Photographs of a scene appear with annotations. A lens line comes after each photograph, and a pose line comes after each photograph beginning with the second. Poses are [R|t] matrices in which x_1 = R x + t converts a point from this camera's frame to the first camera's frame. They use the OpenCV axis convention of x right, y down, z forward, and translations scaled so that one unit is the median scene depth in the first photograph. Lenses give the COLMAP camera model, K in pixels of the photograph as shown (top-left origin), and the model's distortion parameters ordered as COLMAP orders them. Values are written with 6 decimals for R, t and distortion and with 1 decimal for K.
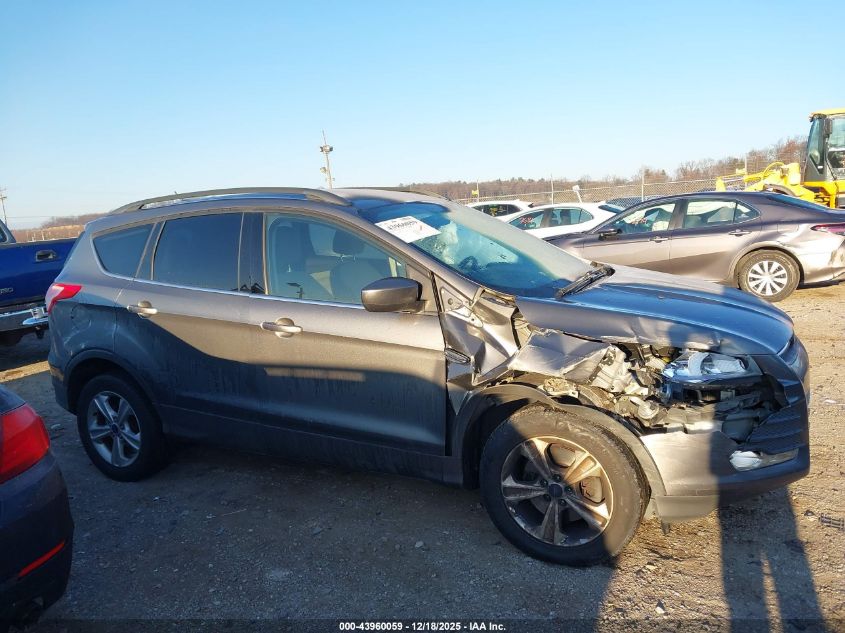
lens RADIAL K [[611.4, 0, 422.5], [0, 611.4, 316.5], [0, 0, 1]] dist [0.069303, -0.140204]
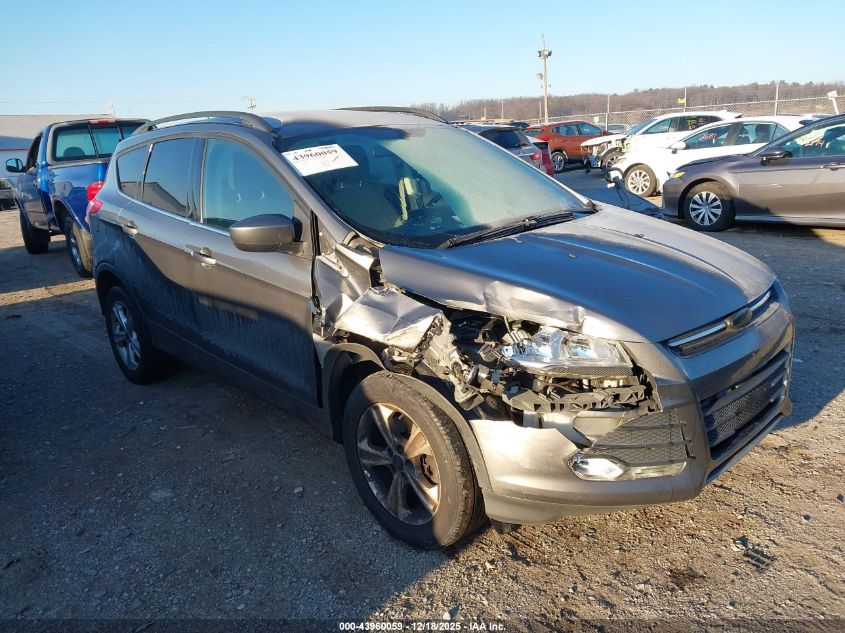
lens RADIAL K [[616.7, 0, 433.4], [0, 616.7, 316.9], [0, 0, 1]] dist [0.034574, -0.004053]
pose [[0.953126, 0.098281, -0.286166, 0.469634], [-0.058908, 0.987954, 0.143100, -0.059308], [0.296783, -0.119535, 0.947434, 0.162657]]
